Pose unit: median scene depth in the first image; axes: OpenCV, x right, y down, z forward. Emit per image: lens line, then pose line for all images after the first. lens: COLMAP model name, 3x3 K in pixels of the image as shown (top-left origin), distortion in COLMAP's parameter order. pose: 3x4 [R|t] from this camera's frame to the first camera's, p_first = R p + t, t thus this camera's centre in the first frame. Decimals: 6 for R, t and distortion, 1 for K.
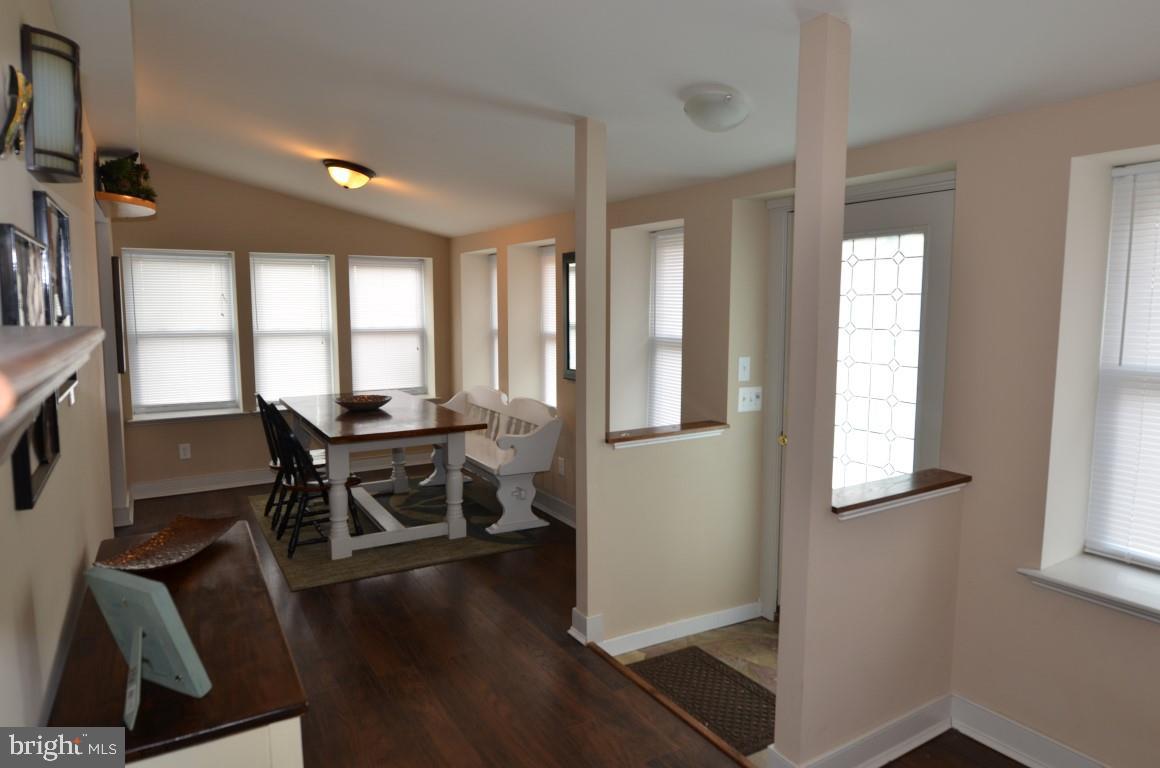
lens RADIAL K [[700.7, 0, 578.9], [0, 700.7, 385.5], [0, 0, 1]] dist [-0.006873, -0.003363]
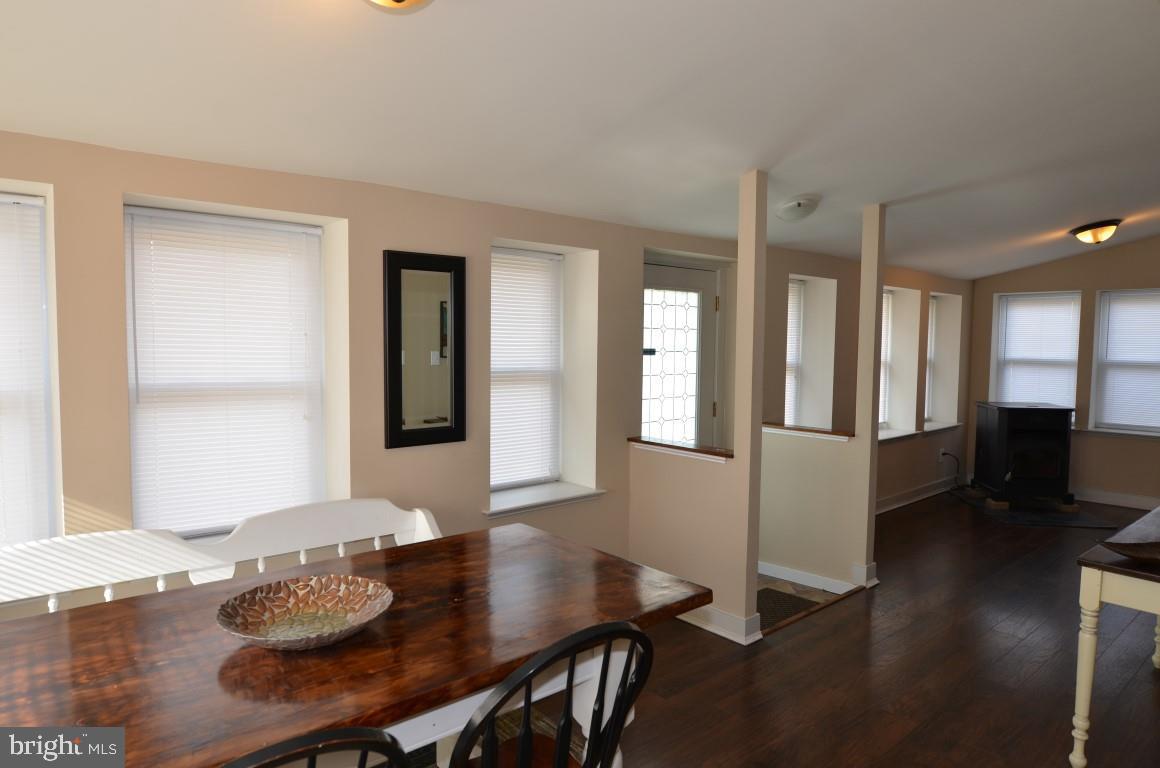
lens RADIAL K [[700.7, 0, 578.2], [0, 700.7, 381.1], [0, 0, 1]] dist [-0.006873, -0.003363]
pose [[-0.144777, -0.061380, 0.987559, -1.063508], [0.094178, 0.992688, 0.075505, -0.152366], [-0.984972, 0.103937, -0.137938, 1.437799]]
